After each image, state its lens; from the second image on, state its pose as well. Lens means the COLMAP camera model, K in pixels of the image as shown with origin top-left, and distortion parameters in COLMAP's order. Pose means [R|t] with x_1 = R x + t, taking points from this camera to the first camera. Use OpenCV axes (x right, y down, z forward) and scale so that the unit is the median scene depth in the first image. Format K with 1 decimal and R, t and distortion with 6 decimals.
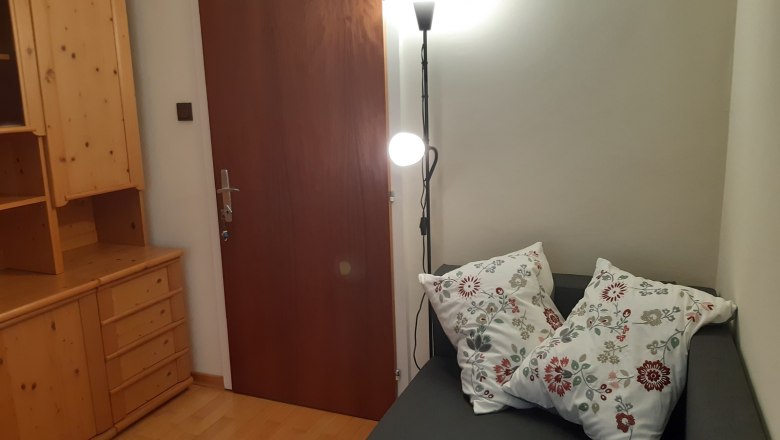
lens RADIAL K [[600.4, 0, 390.7], [0, 600.4, 219.1], [0, 0, 1]] dist [-0.001784, -0.005511]
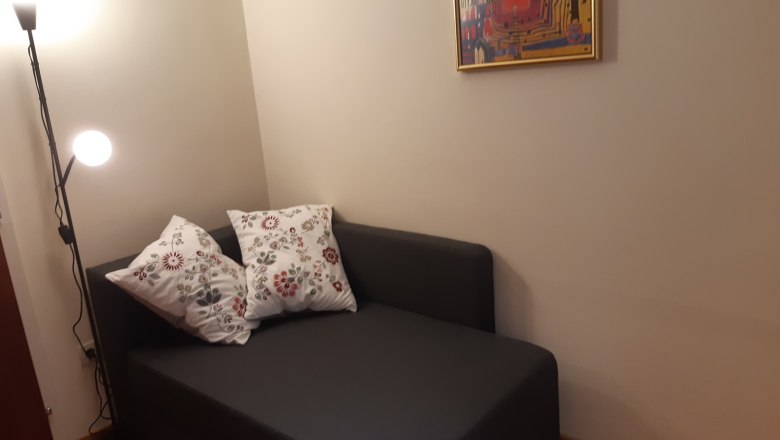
lens RADIAL K [[600.4, 0, 388.9], [0, 600.4, 218.2], [0, 0, 1]] dist [-0.001784, -0.005511]
pose [[0.310410, -0.240688, 0.919627, -0.823543], [0.257205, 0.952596, 0.162500, -0.046687], [-0.915145, 0.186091, 0.357602, 0.231413]]
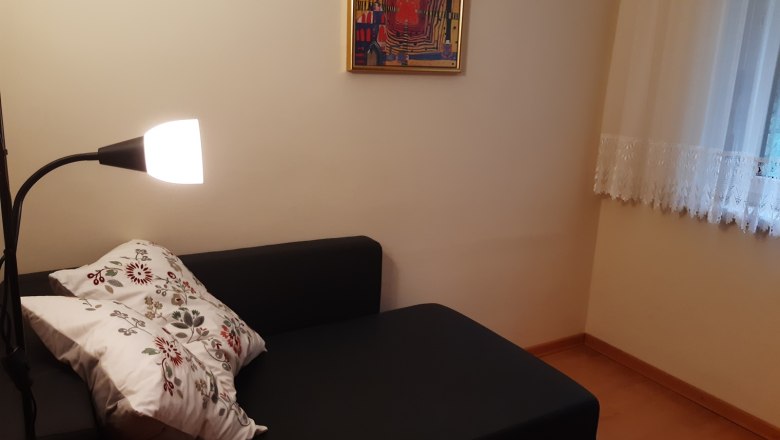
lens RADIAL K [[600.4, 0, 389.0], [0, 600.4, 221.6], [0, 0, 1]] dist [-0.001784, -0.005511]
pose [[-0.793764, -0.168671, 0.584371, -0.456139], [0.091392, 0.916794, 0.388762, -0.274722], [-0.601321, 0.361992, -0.712303, 1.377347]]
